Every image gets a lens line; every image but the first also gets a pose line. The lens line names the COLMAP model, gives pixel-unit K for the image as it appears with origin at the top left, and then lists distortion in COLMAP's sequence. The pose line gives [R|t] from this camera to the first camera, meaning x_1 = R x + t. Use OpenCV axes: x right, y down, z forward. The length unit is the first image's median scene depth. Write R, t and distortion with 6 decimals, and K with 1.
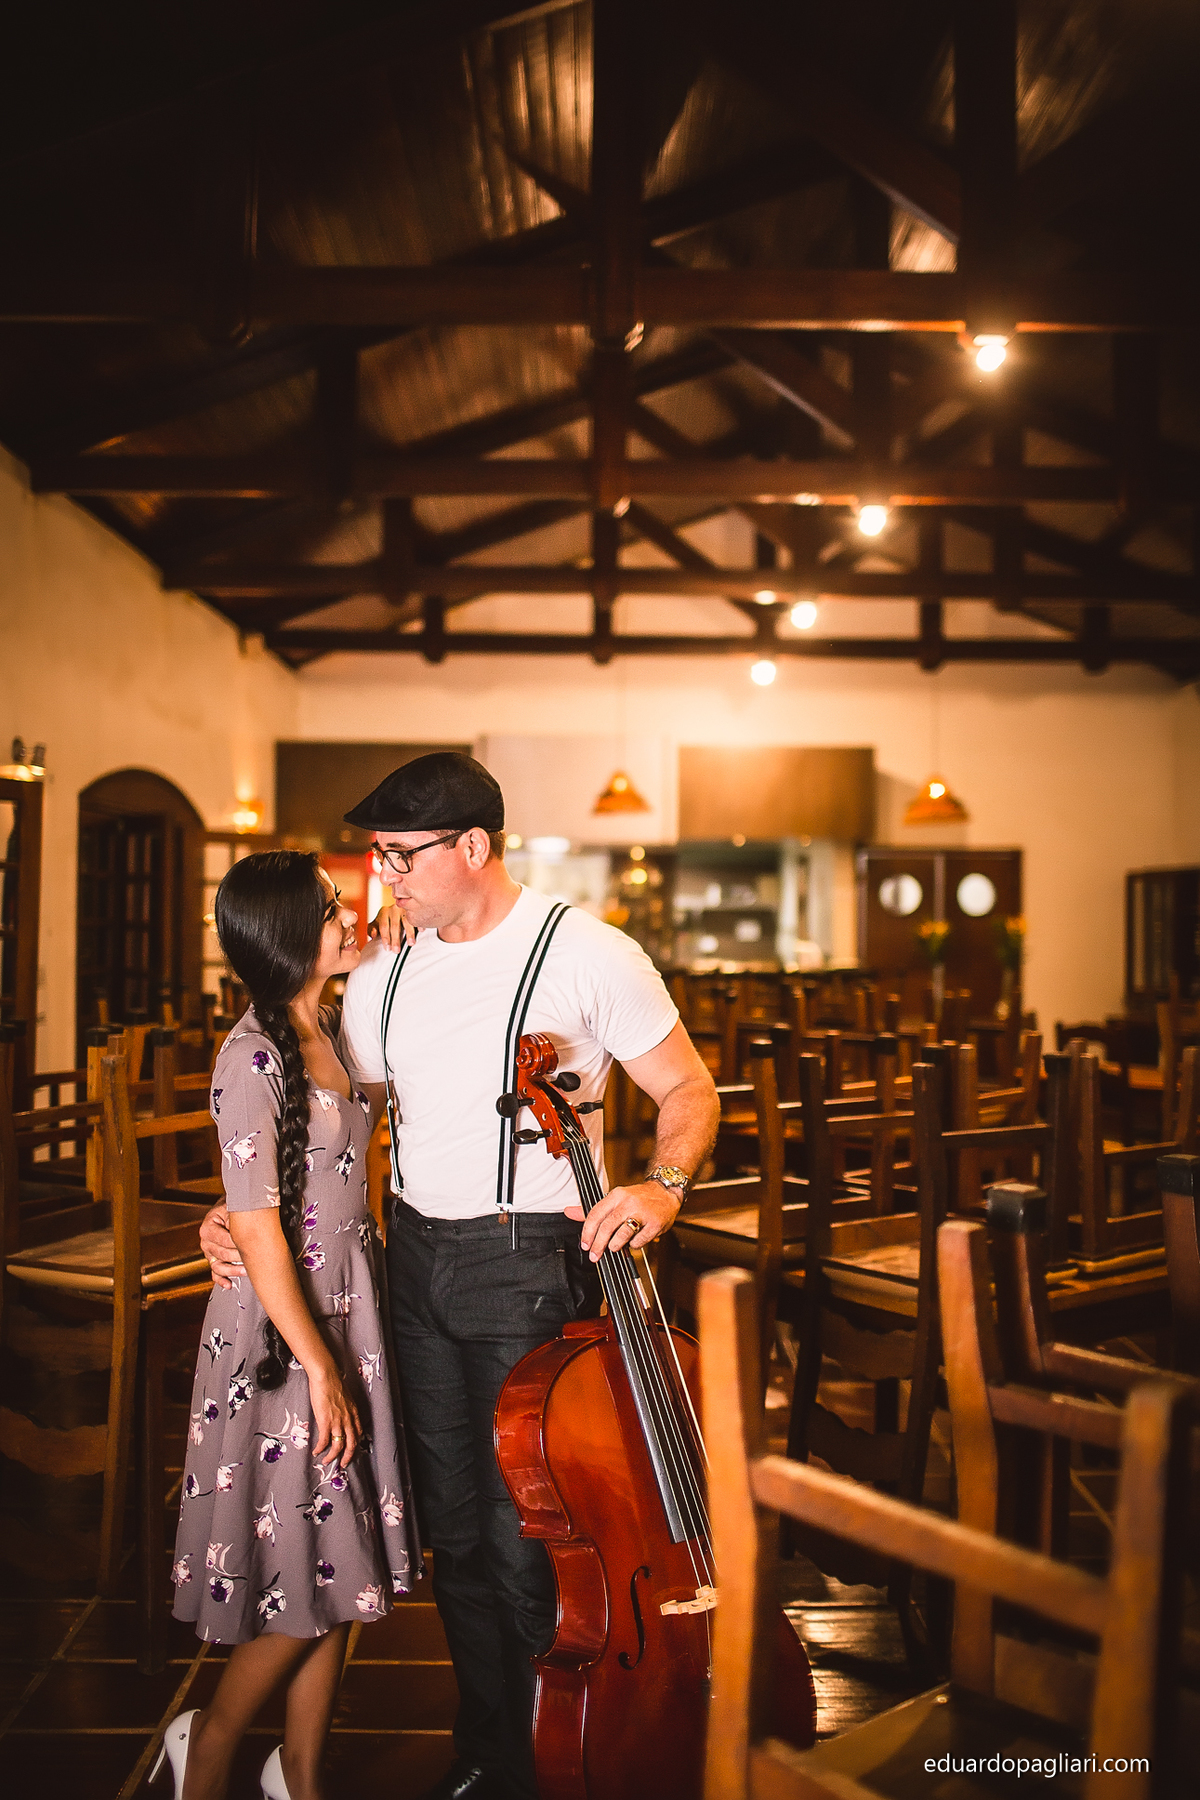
lens RADIAL K [[1740.6, 0, 594.8], [0, 1740.6, 870.4], [0, 0, 1]] dist [-0.101331, 0.131809]
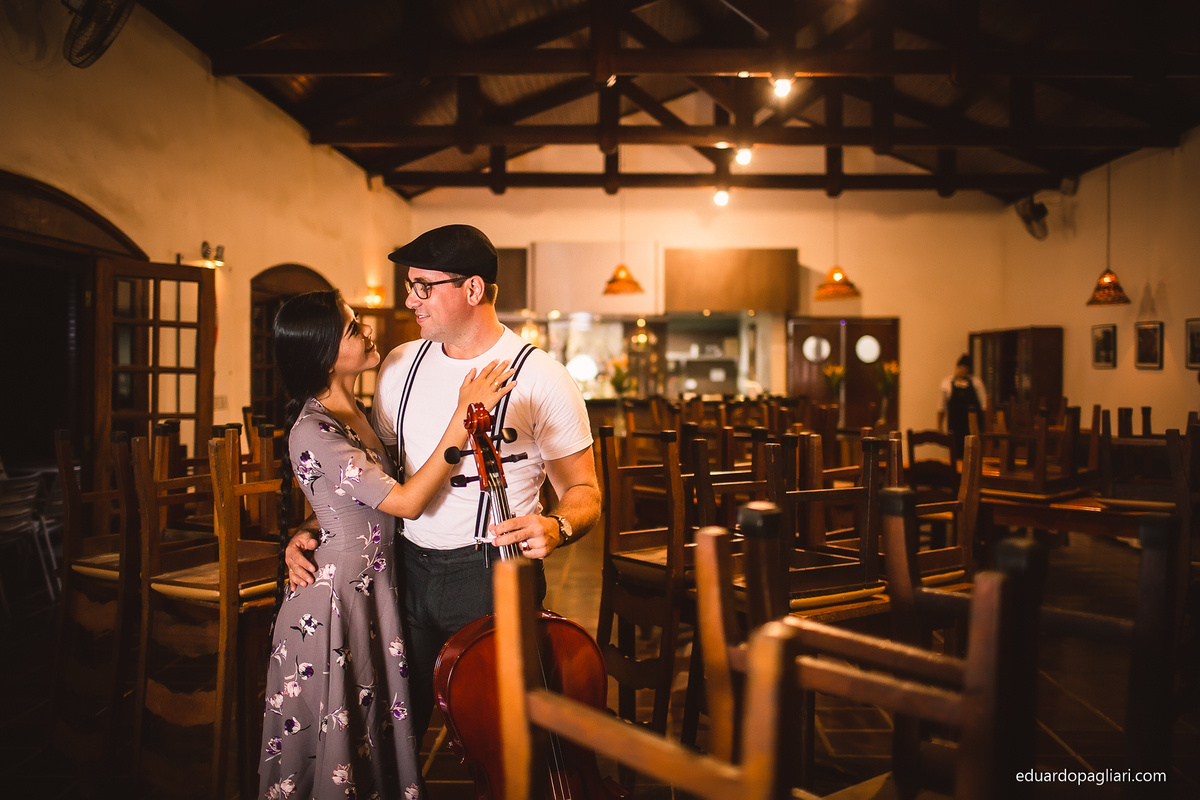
lens RADIAL K [[1160.4, 0, 603.8], [0, 1160.4, 375.0], [0, 0, 1]] dist [-0.101331, 0.131809]
pose [[0.999760, -0.004845, -0.021365, 0.021870], [0.005490, 0.999528, 0.030215, 0.007633], [0.021209, -0.030325, 0.999315, 0.010693]]
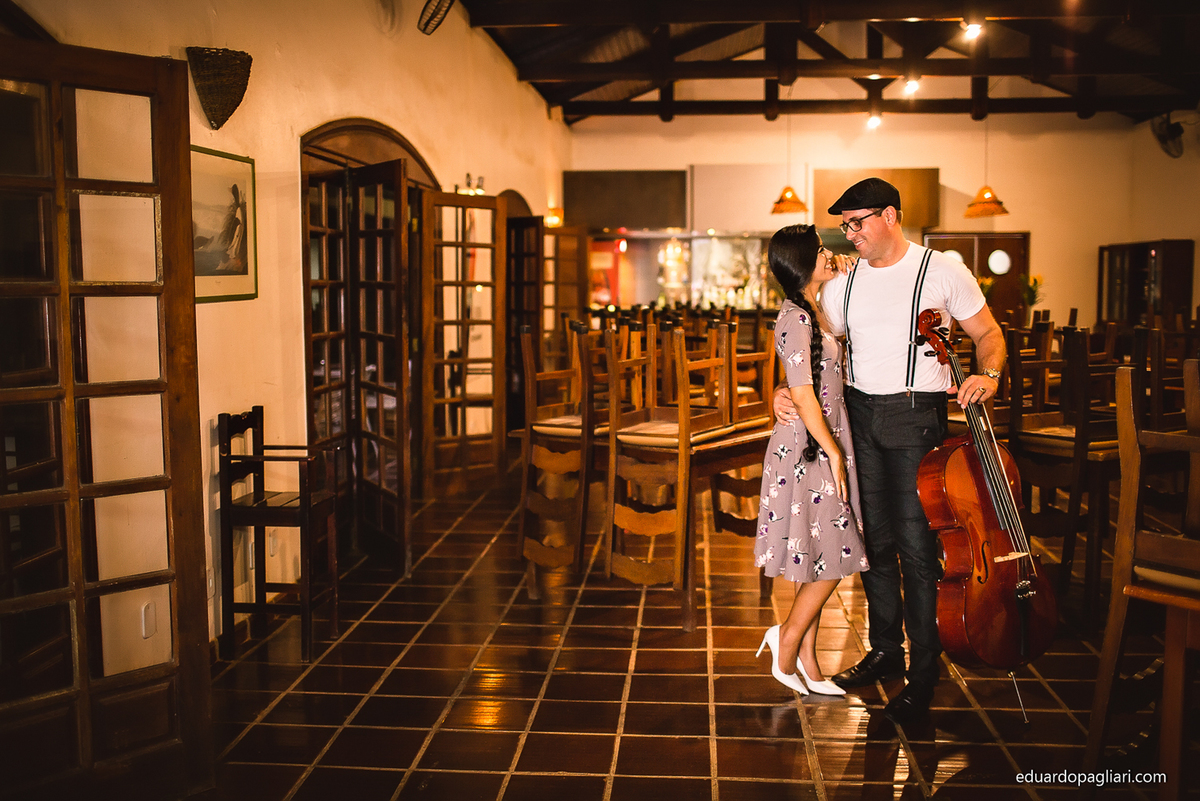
lens RADIAL K [[1160.4, 0, 603.8], [0, 1160.4, 375.5], [0, 0, 1]] dist [-0.101331, 0.131809]
pose [[0.996558, -0.007463, -0.082557, -0.078868], [0.015925, 0.994623, 0.102326, 0.006144], [0.081349, -0.103288, 0.991319, -0.114952]]
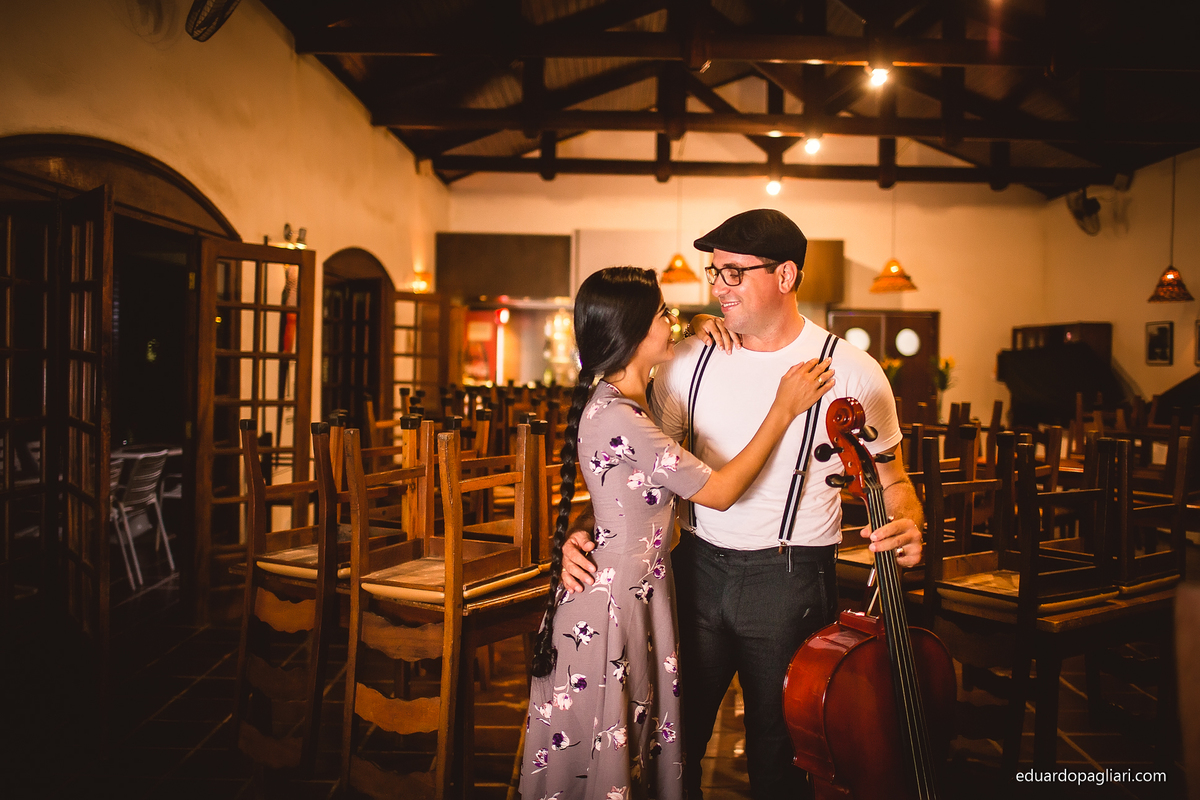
lens RADIAL K [[1160.4, 0, 603.8], [0, 1160.4, 375.0], [0, 0, 1]] dist [-0.101331, 0.131809]
pose [[0.999934, 0.008741, -0.007492, -0.045213], [-0.008433, 0.999160, 0.040106, 0.006959], [0.007836, -0.040040, 0.999167, 0.023427]]
